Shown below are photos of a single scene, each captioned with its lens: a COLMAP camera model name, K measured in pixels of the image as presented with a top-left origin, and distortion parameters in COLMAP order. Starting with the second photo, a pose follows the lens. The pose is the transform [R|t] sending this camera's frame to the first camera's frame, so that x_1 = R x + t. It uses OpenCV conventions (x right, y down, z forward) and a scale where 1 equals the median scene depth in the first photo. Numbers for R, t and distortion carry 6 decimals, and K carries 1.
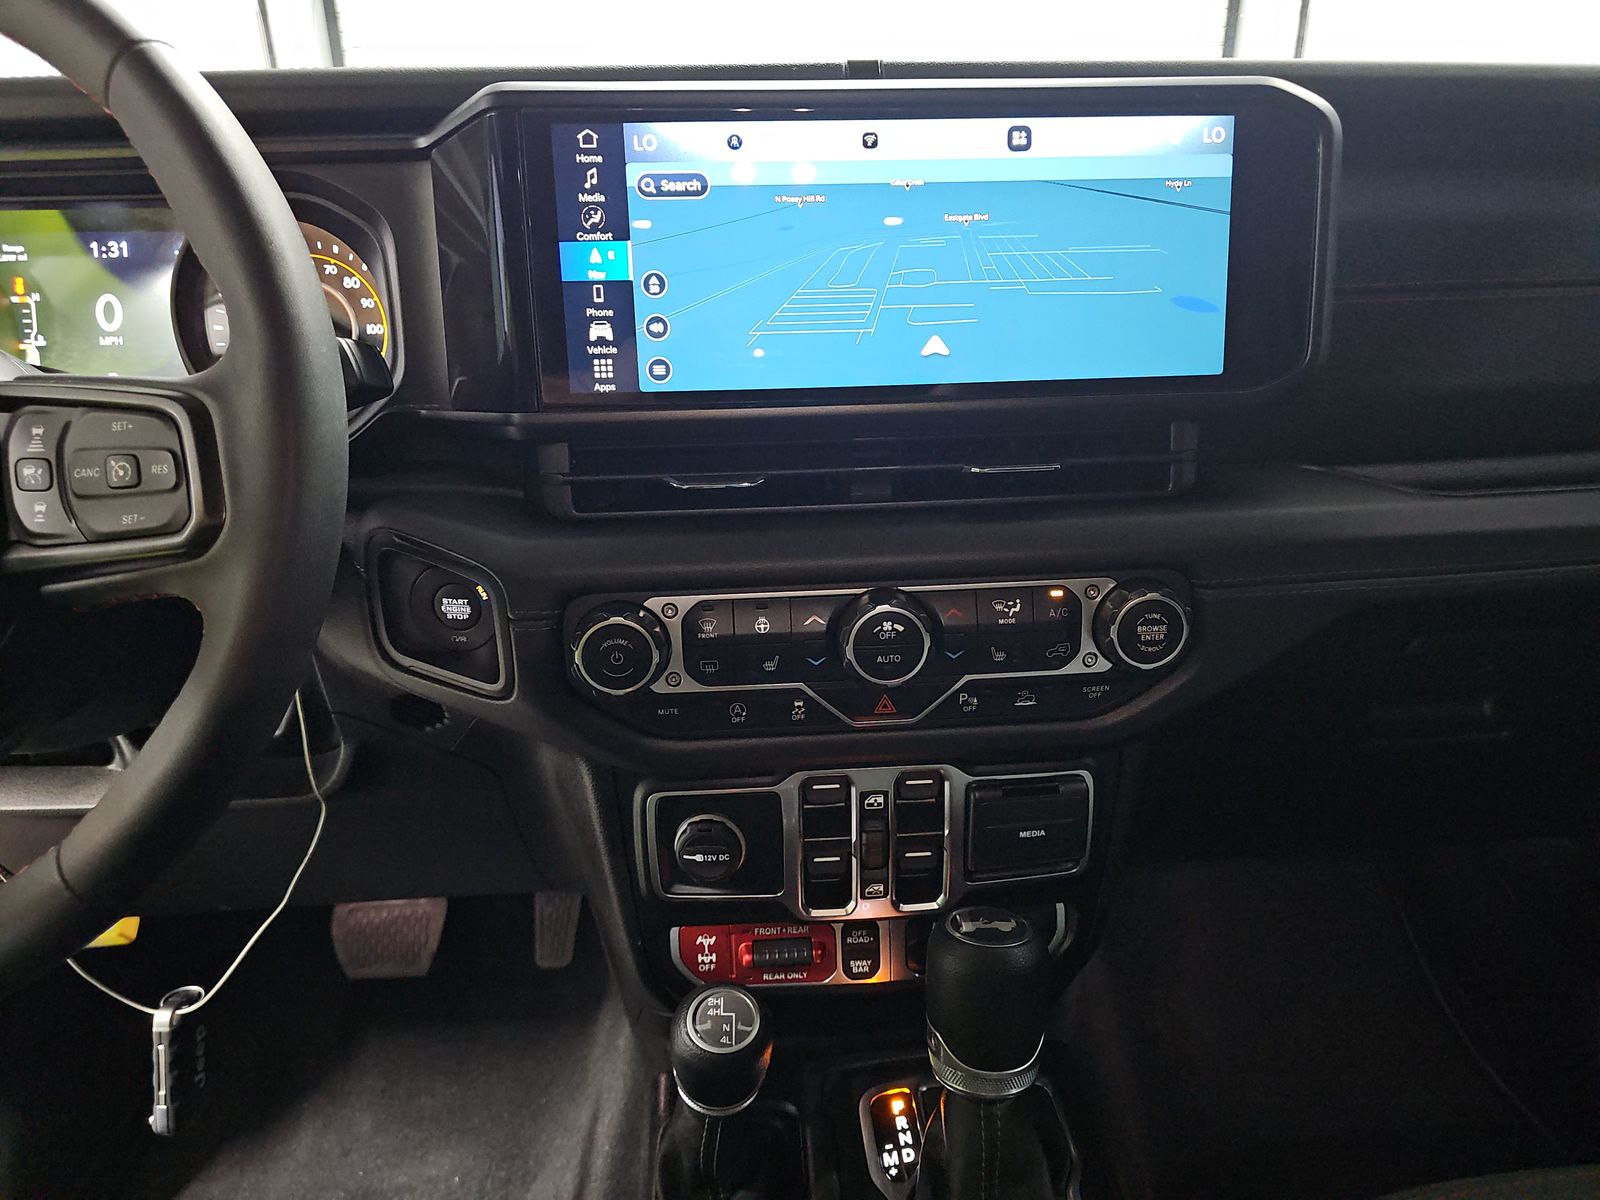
lens RADIAL K [[1053.3, 0, 811.5], [0, 1053.3, 600.3], [0, 0, 1]] dist [0.074741, -0.088051]
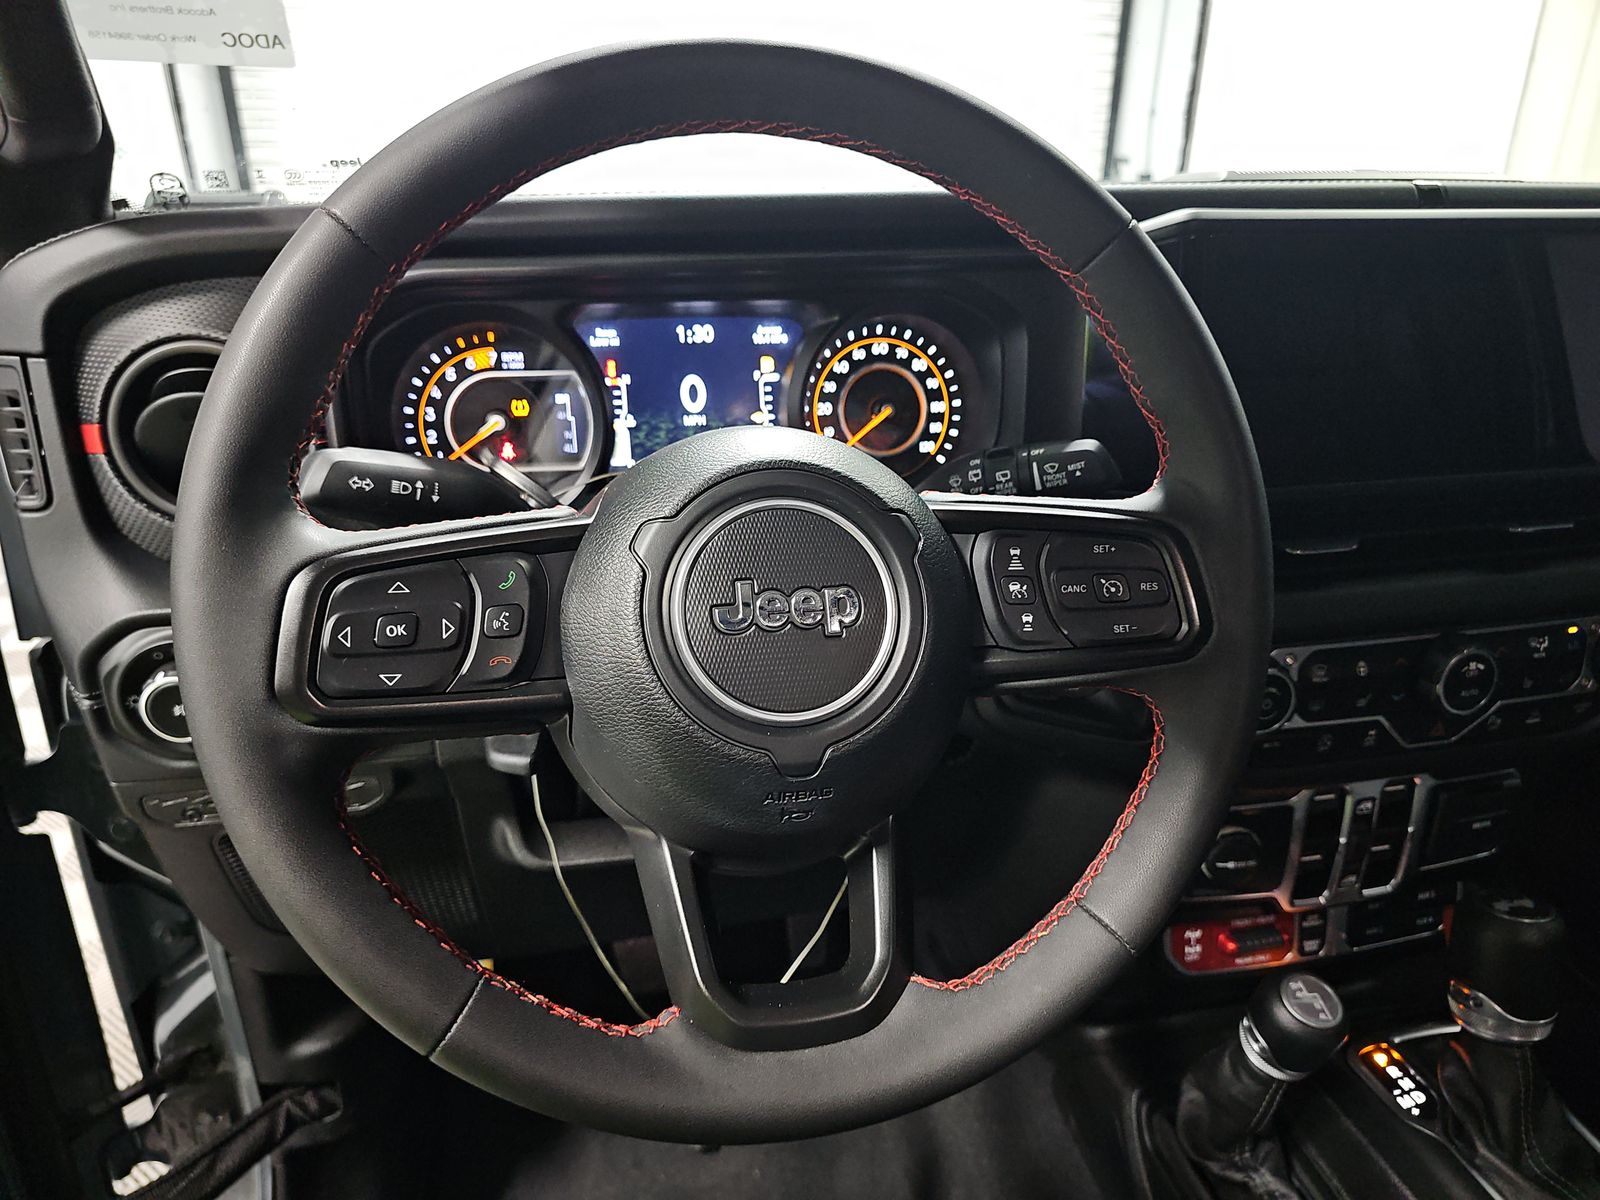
lens RADIAL K [[1053.3, 0, 811.5], [0, 1053.3, 600.3], [0, 0, 1]] dist [0.074741, -0.088051]
pose [[0.987762, -0.036924, 0.151535, -0.714018], [0.031951, 0.998872, 0.035121, -0.097815], [-0.152661, -0.029850, 0.987828, -0.062977]]
